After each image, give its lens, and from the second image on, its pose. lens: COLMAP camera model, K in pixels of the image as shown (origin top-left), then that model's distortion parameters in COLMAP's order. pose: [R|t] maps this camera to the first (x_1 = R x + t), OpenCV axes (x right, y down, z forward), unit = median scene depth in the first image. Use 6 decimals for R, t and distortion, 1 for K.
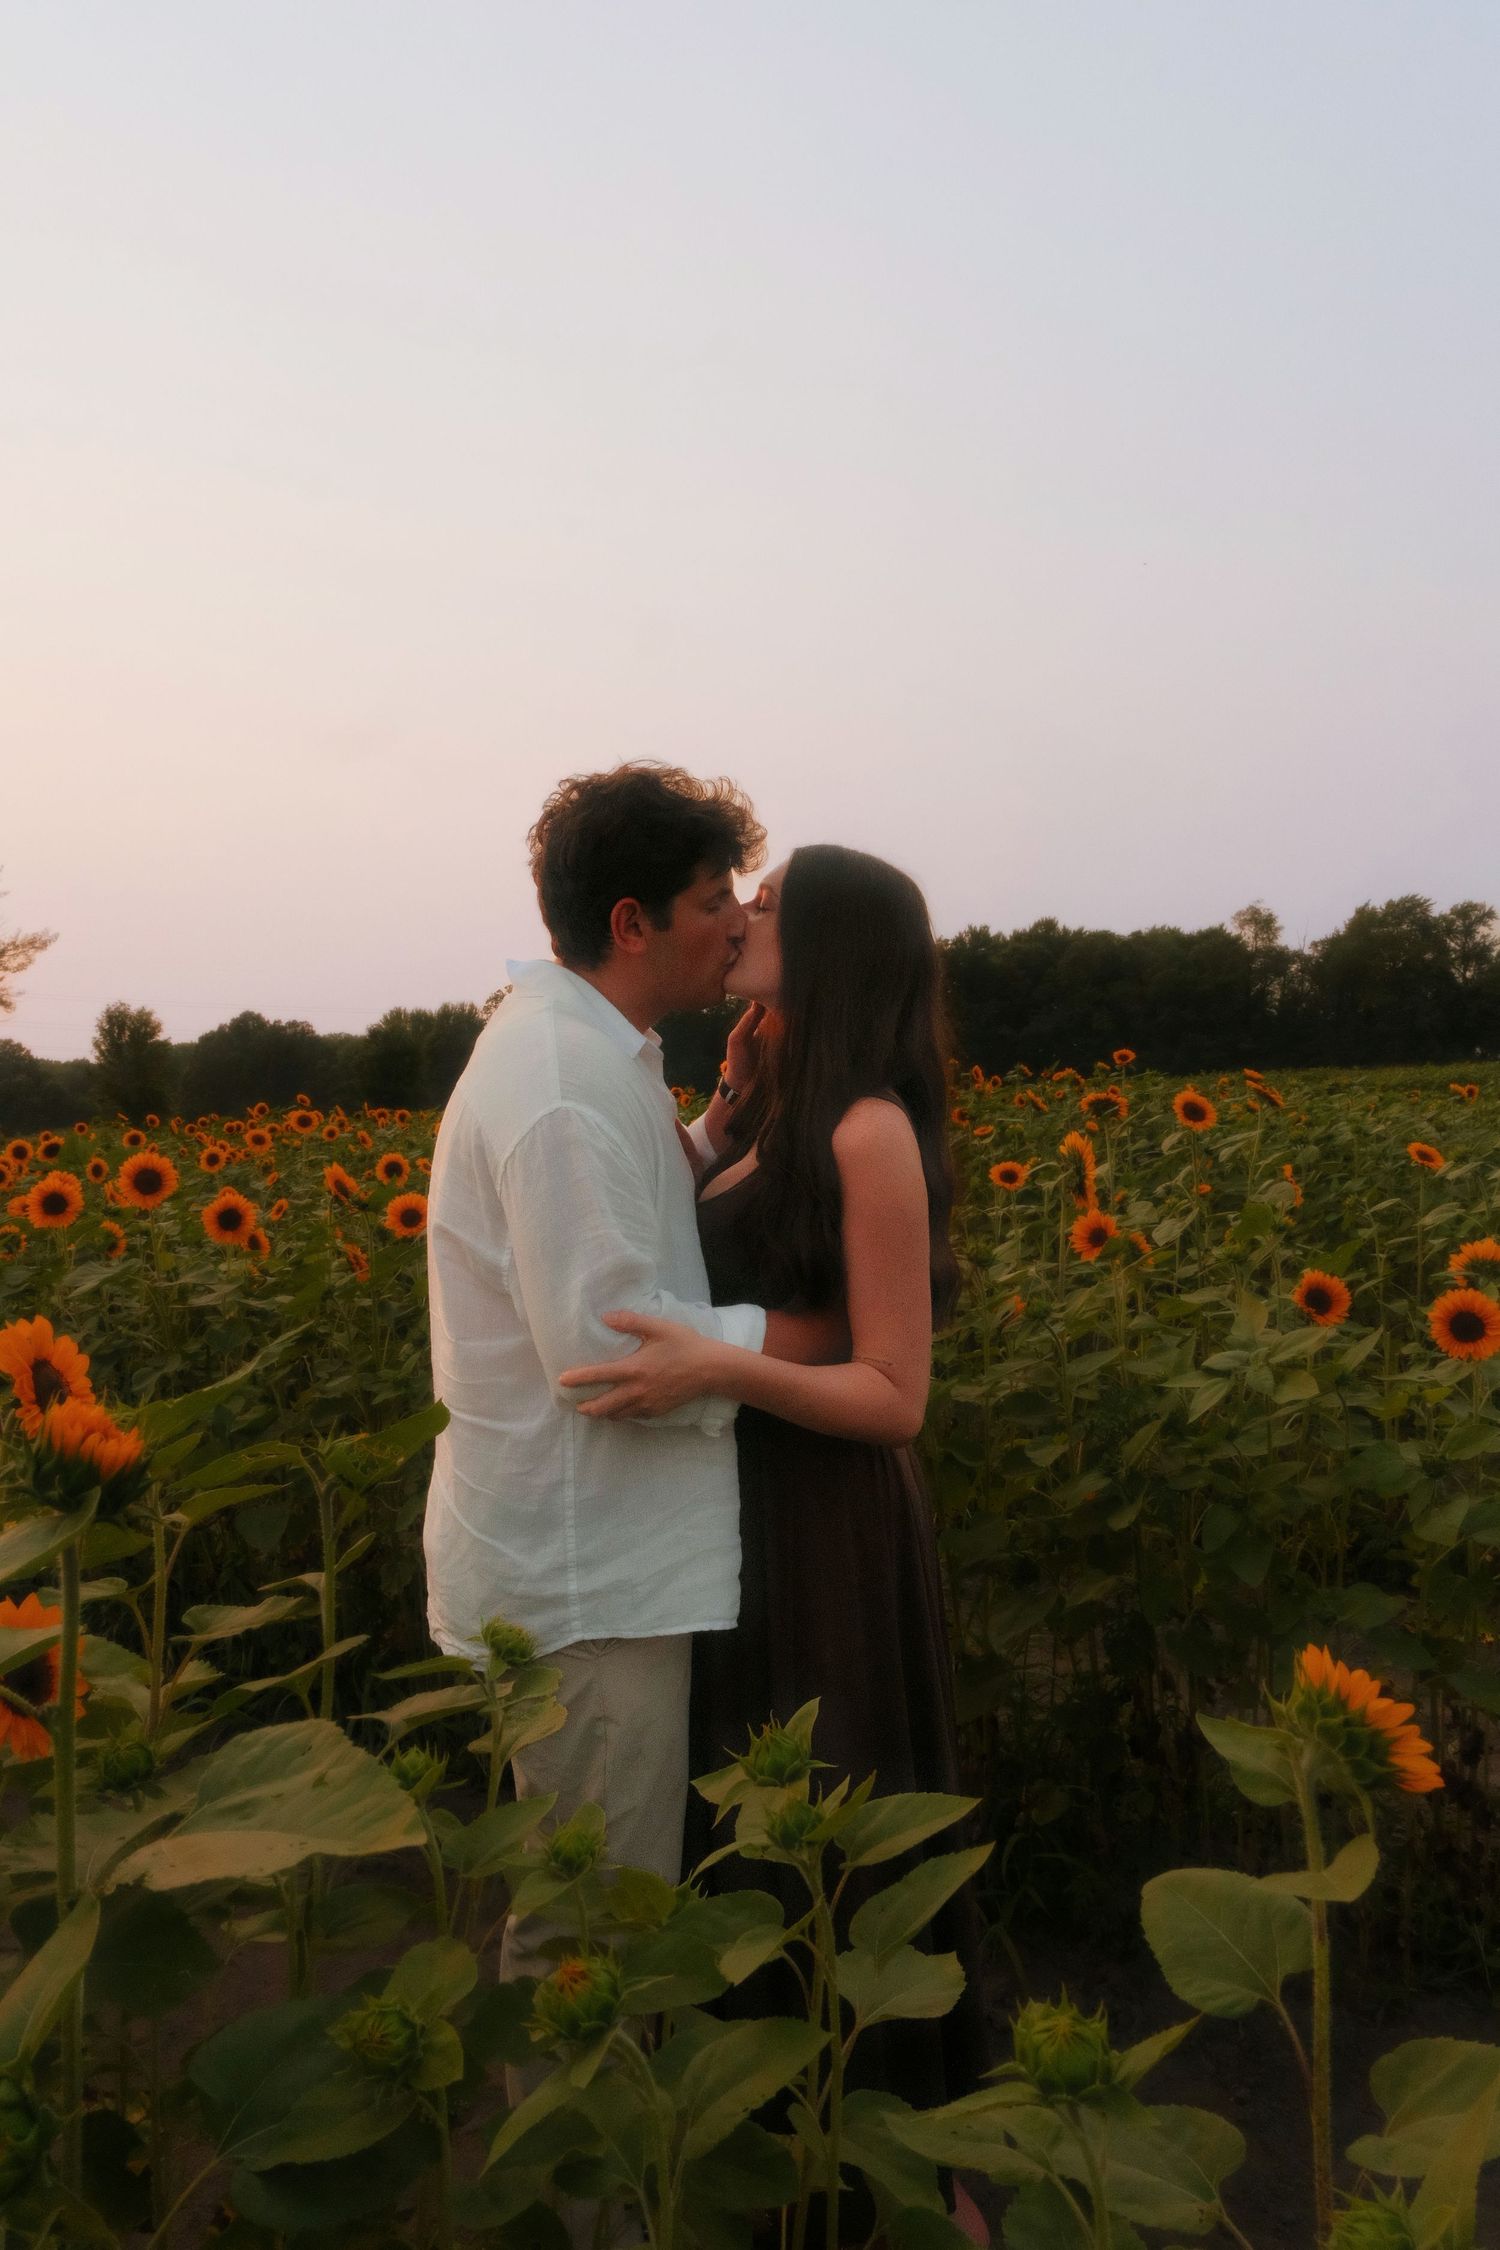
lens RADIAL K [[1525.8, 0, 746.8], [0, 1525.8, 1118.5], [0, 0, 1]] dist [-0.012469, 0.003601]
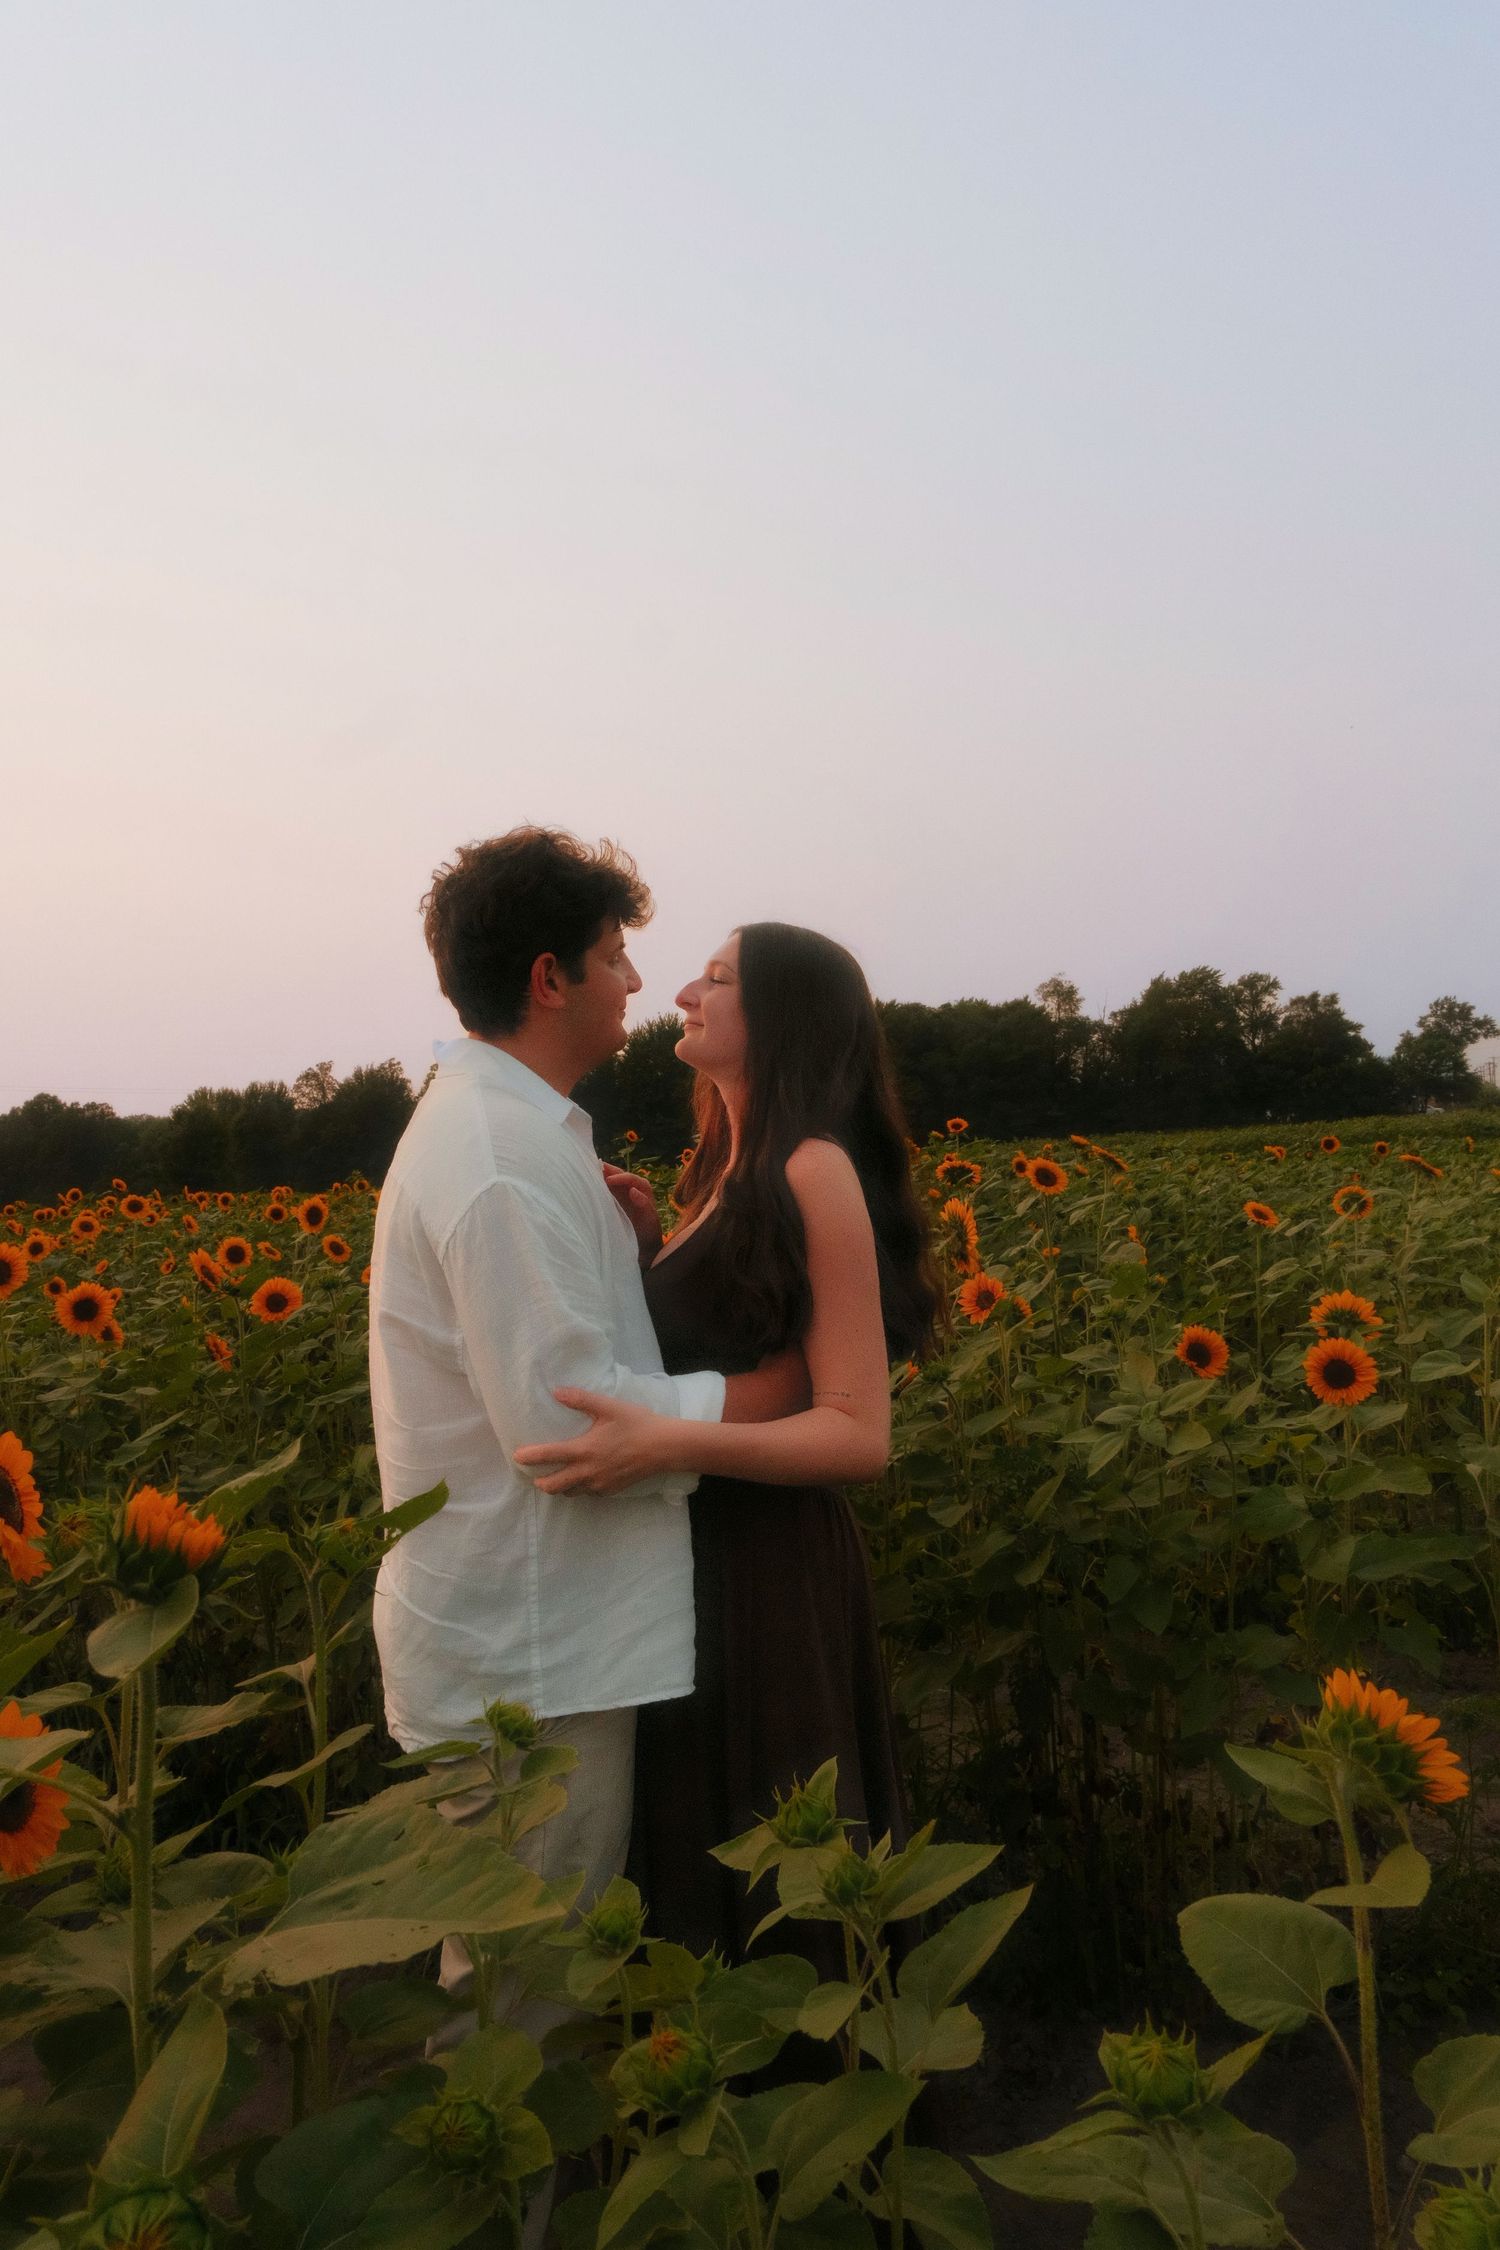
lens RADIAL K [[1525.8, 0, 746.8], [0, 1525.8, 1118.5], [0, 0, 1]] dist [-0.012469, 0.003601]
pose [[0.992880, -0.016199, 0.118014, -0.053392], [0.021877, 0.998656, -0.046981, 0.000271], [-0.117094, 0.049229, 0.991900, -0.009785]]
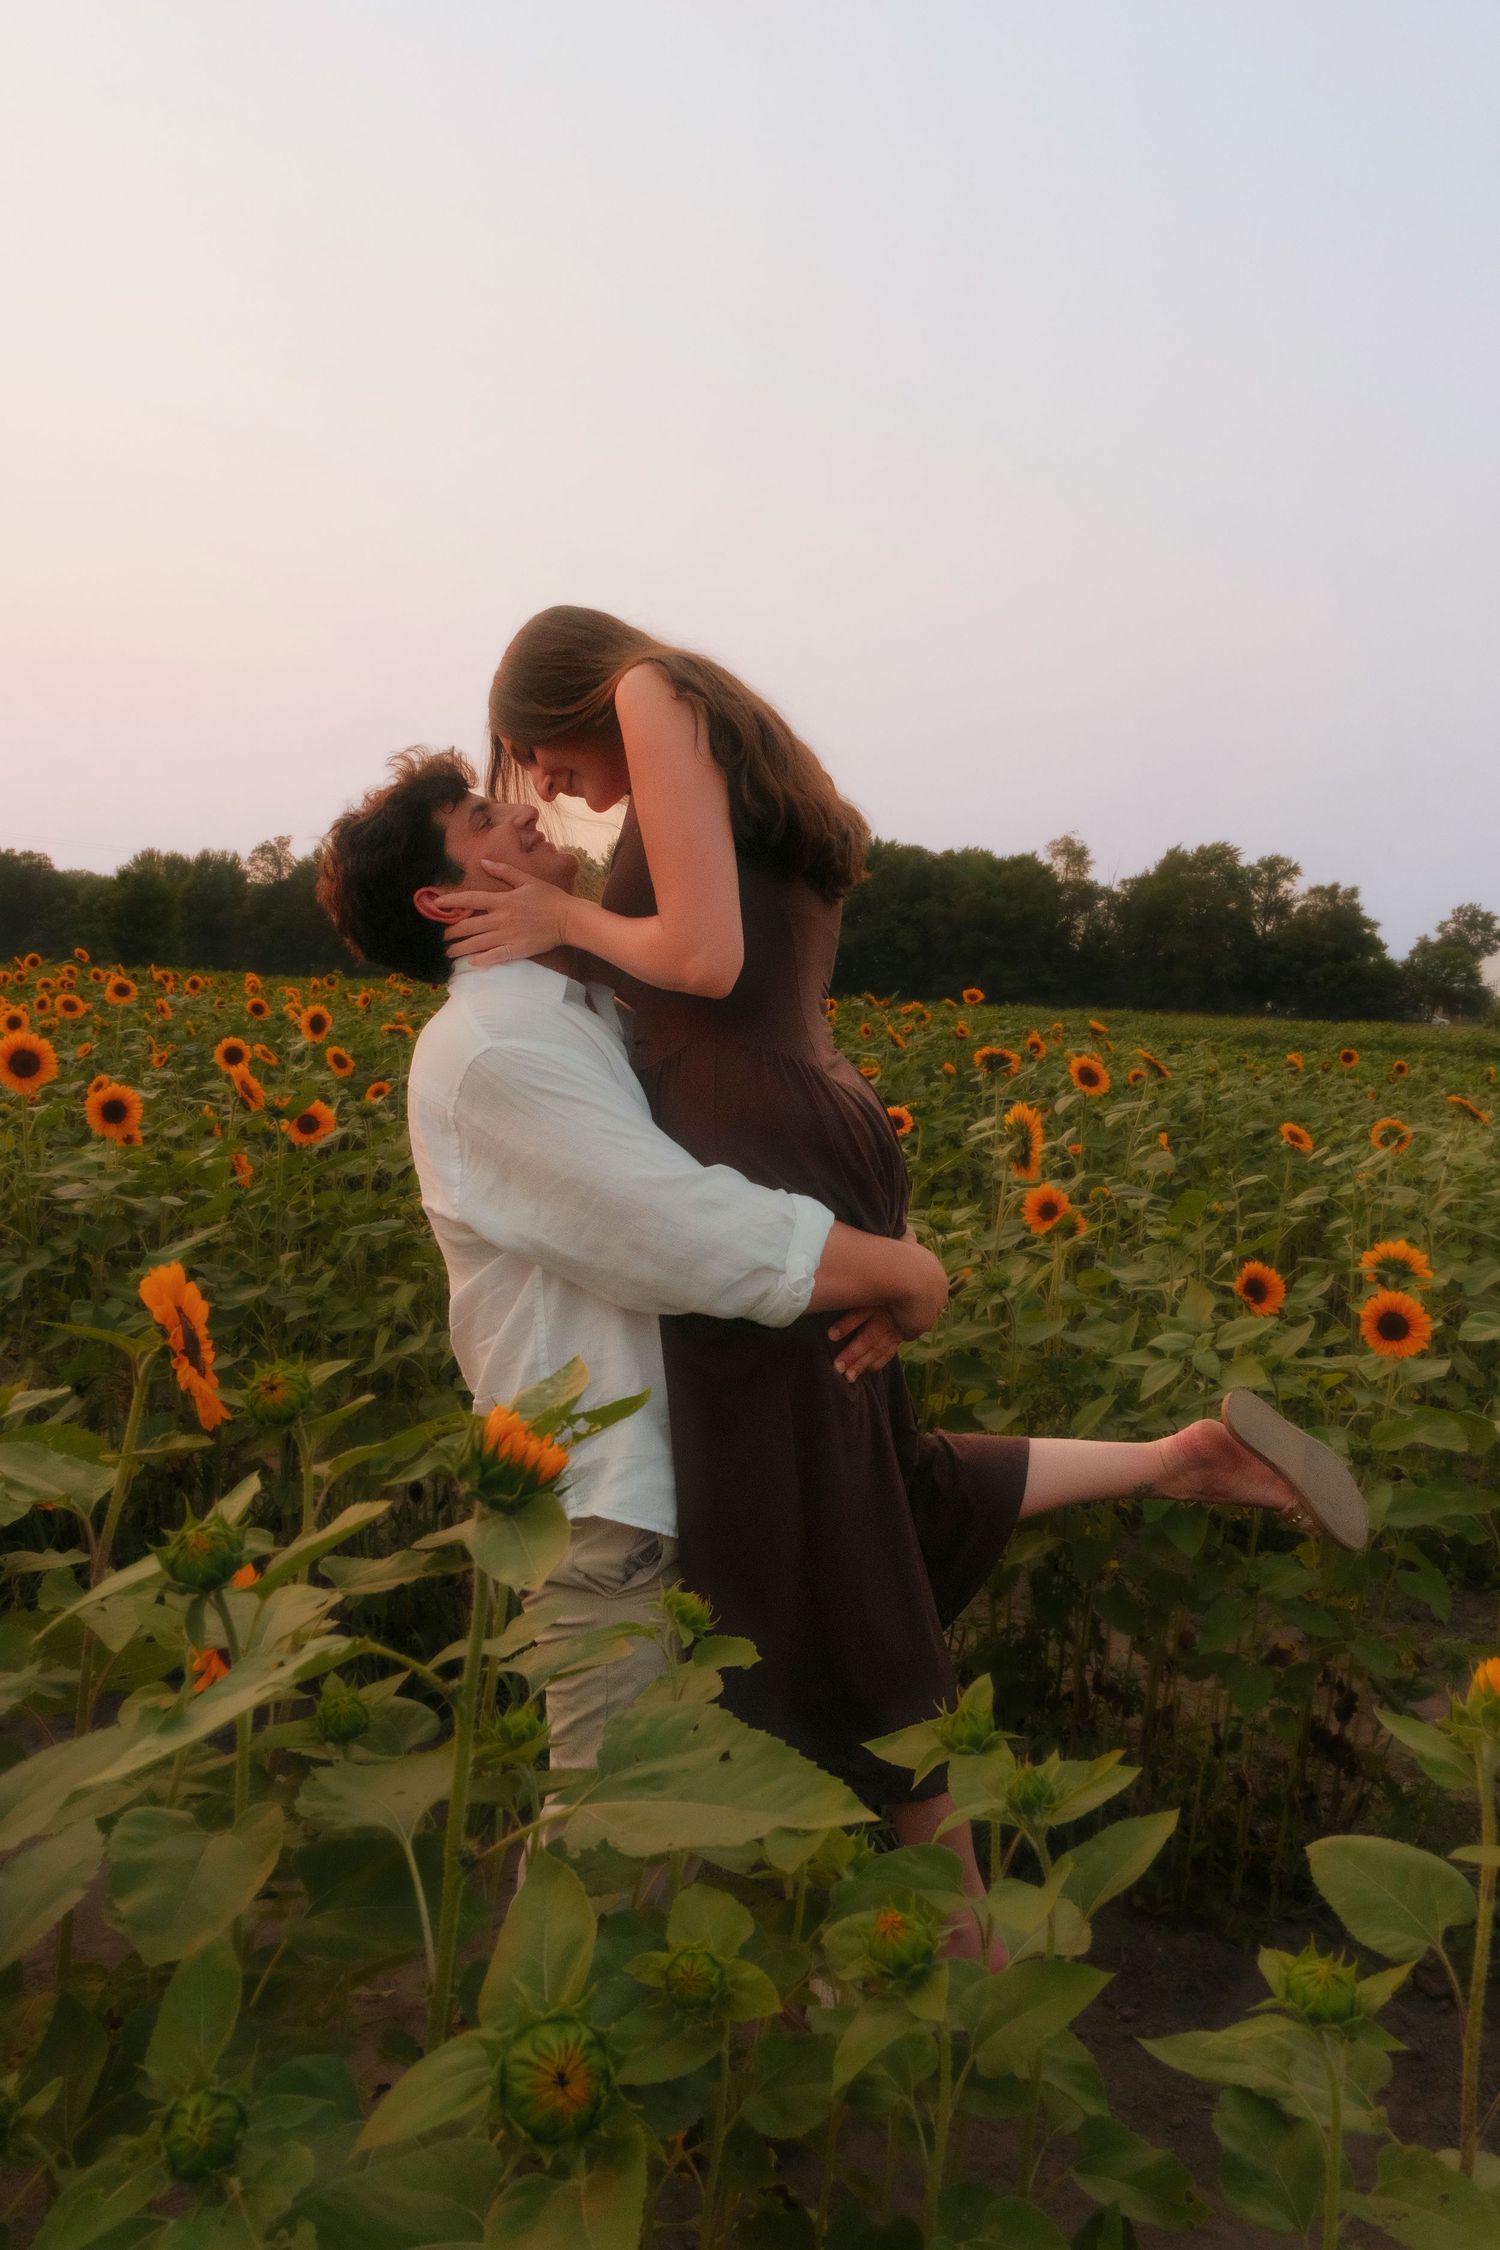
lens RADIAL K [[1600.9, 0, 757.8], [0, 1600.9, 1125.8], [0, 0, 1]] dist [-0.002130, 0.001807]
pose [[0.985743, 0.080038, 0.148005, -0.138724], [-0.089981, 0.994028, 0.061740, -0.031344], [-0.142180, -0.074177, 0.987058, -0.041316]]
